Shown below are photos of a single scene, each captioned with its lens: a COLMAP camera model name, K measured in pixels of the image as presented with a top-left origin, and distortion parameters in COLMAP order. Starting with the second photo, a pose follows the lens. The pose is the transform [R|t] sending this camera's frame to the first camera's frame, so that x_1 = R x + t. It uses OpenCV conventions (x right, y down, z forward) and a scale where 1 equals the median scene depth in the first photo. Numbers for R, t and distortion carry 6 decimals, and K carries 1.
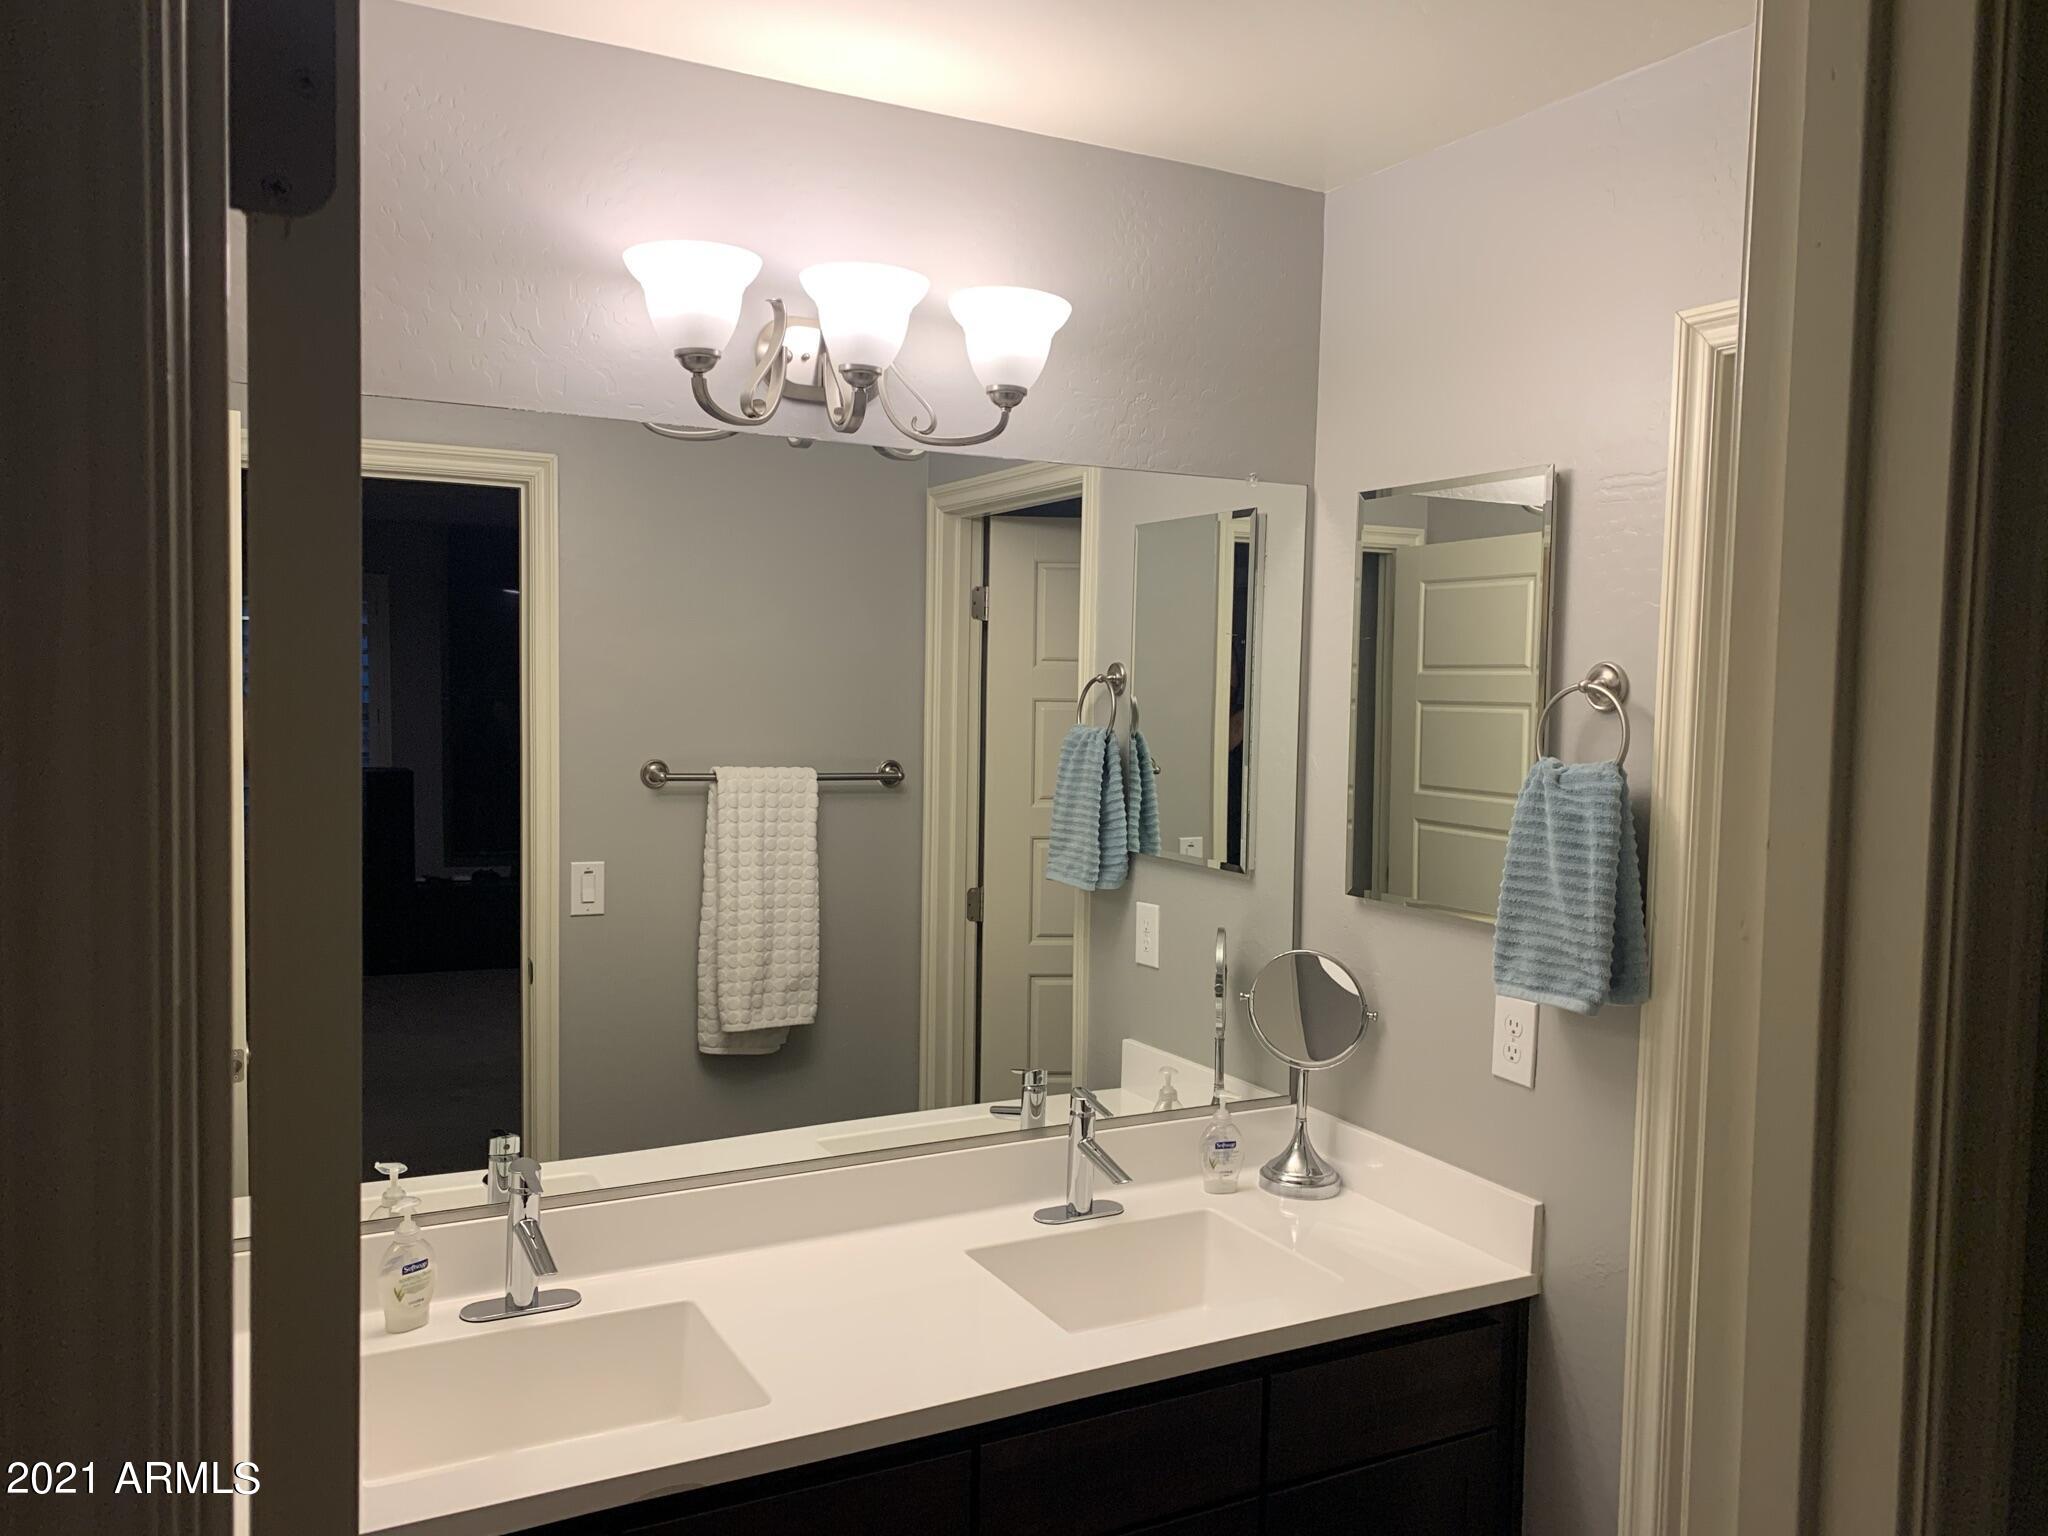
lens RADIAL K [[1566.3, 0, 1015.8], [0, 1566.3, 771.4], [0, 0, 1]] dist [0.005550, -0.003296]
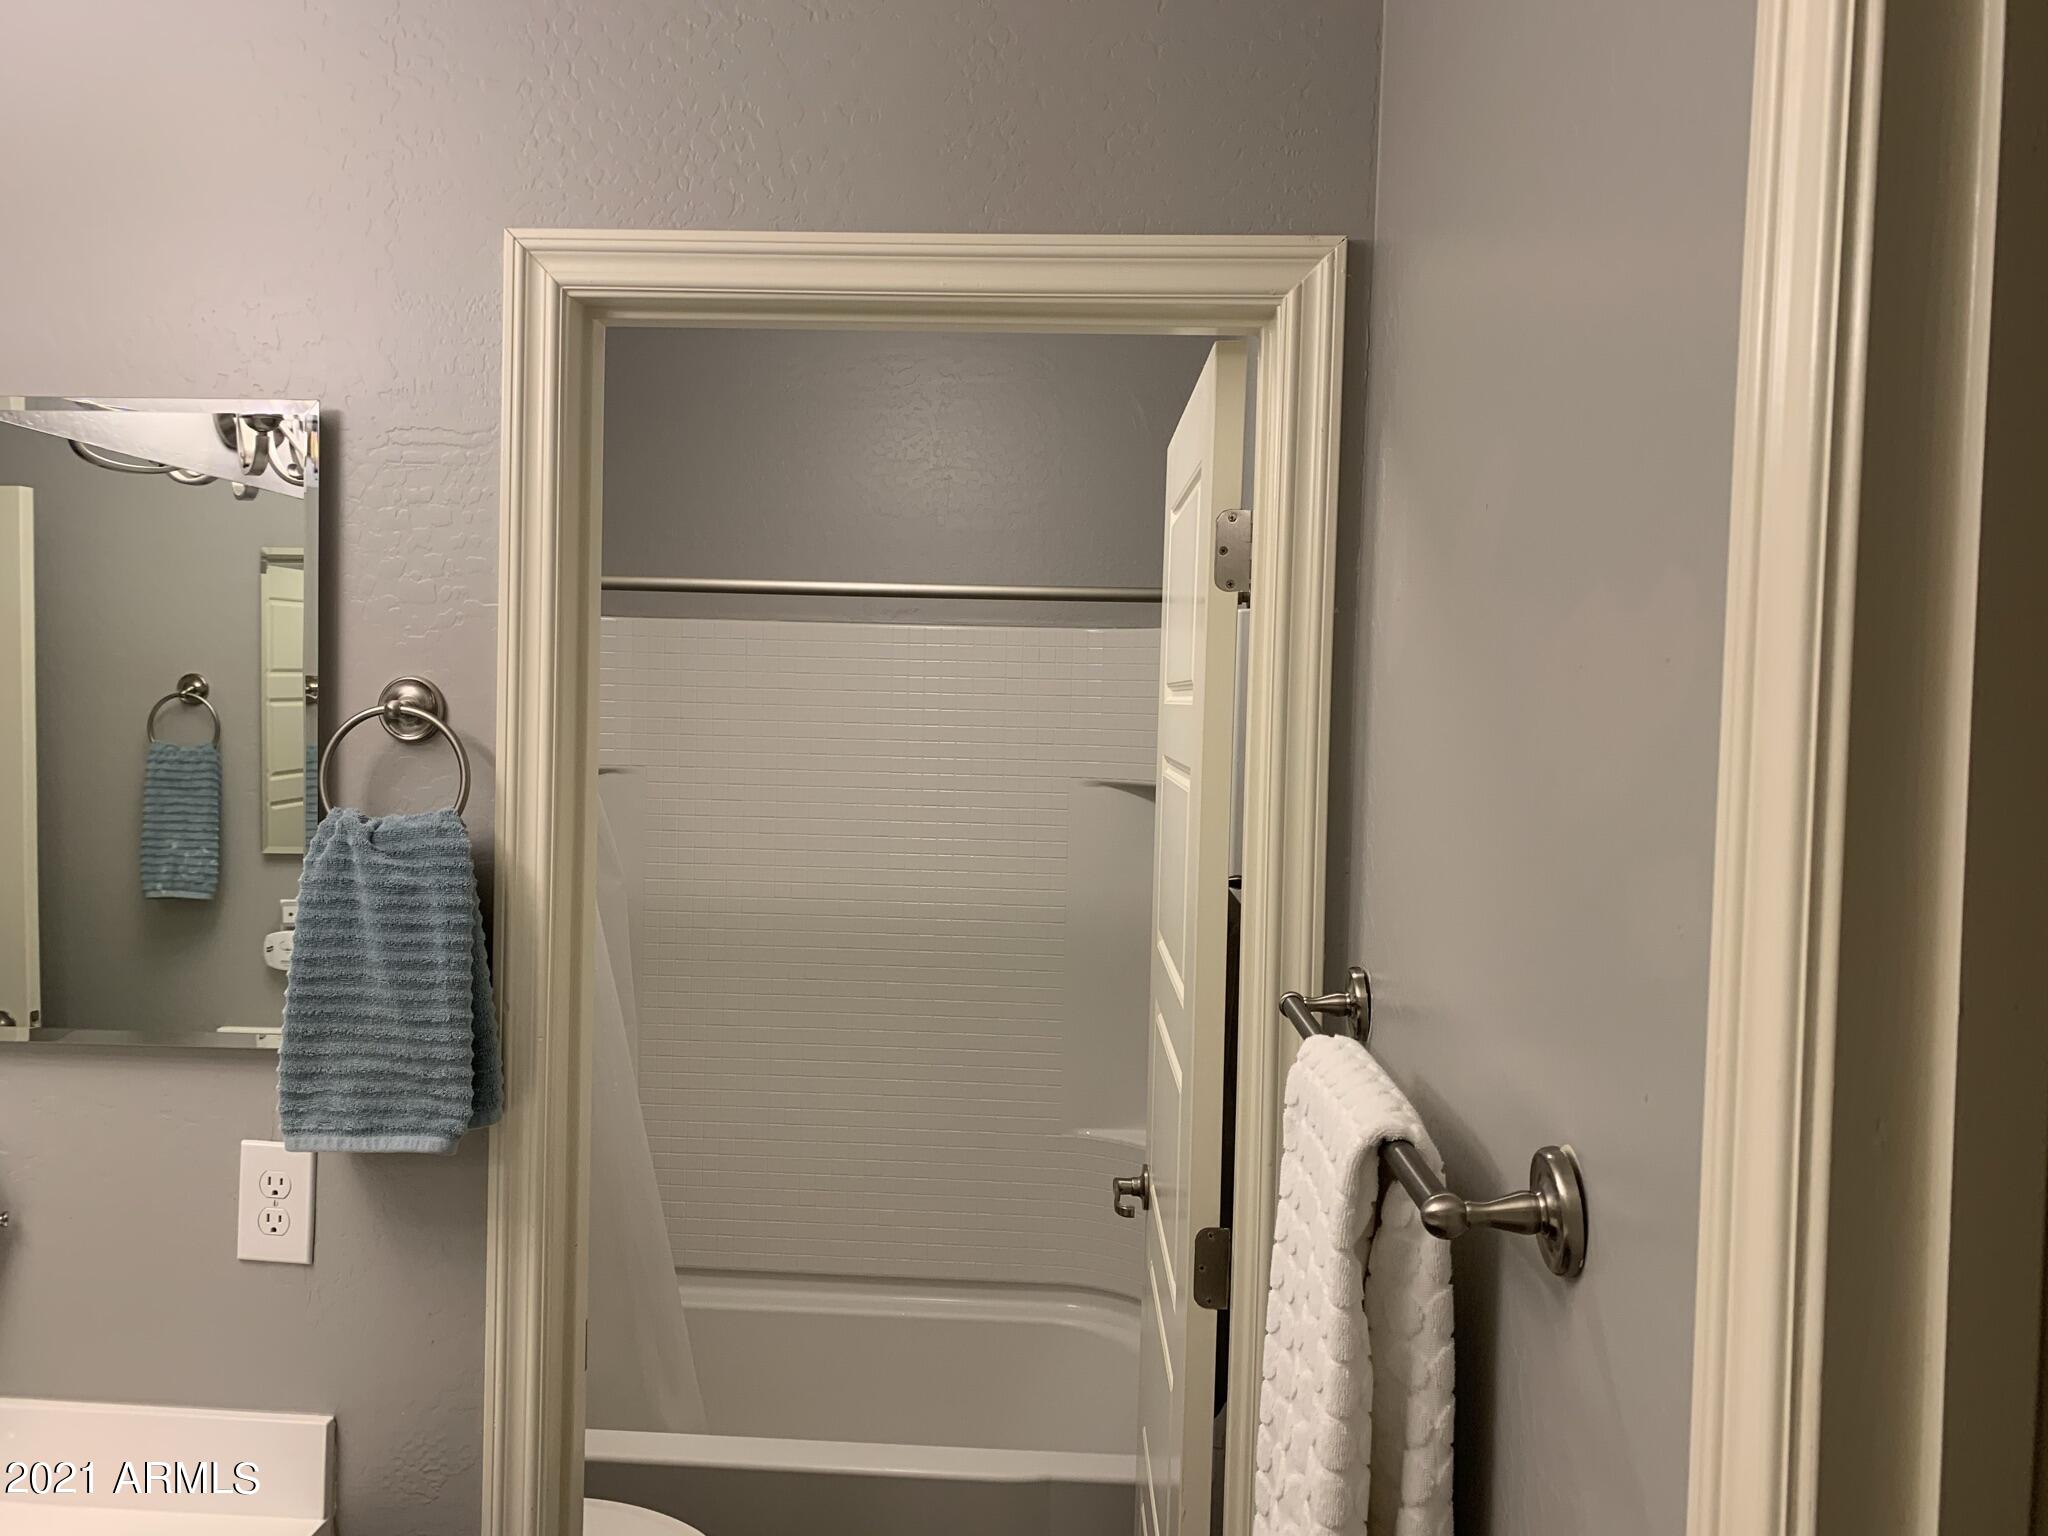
lens RADIAL K [[1566.3, 0, 1015.8], [0, 1566.3, 771.4], [0, 0, 1]] dist [0.005550, -0.003296]
pose [[0.516863, -0.042750, 0.855000, -0.119024], [0.037308, 0.998928, 0.027394, -0.034501], [-0.855255, 0.017739, 0.517904, 0.371326]]
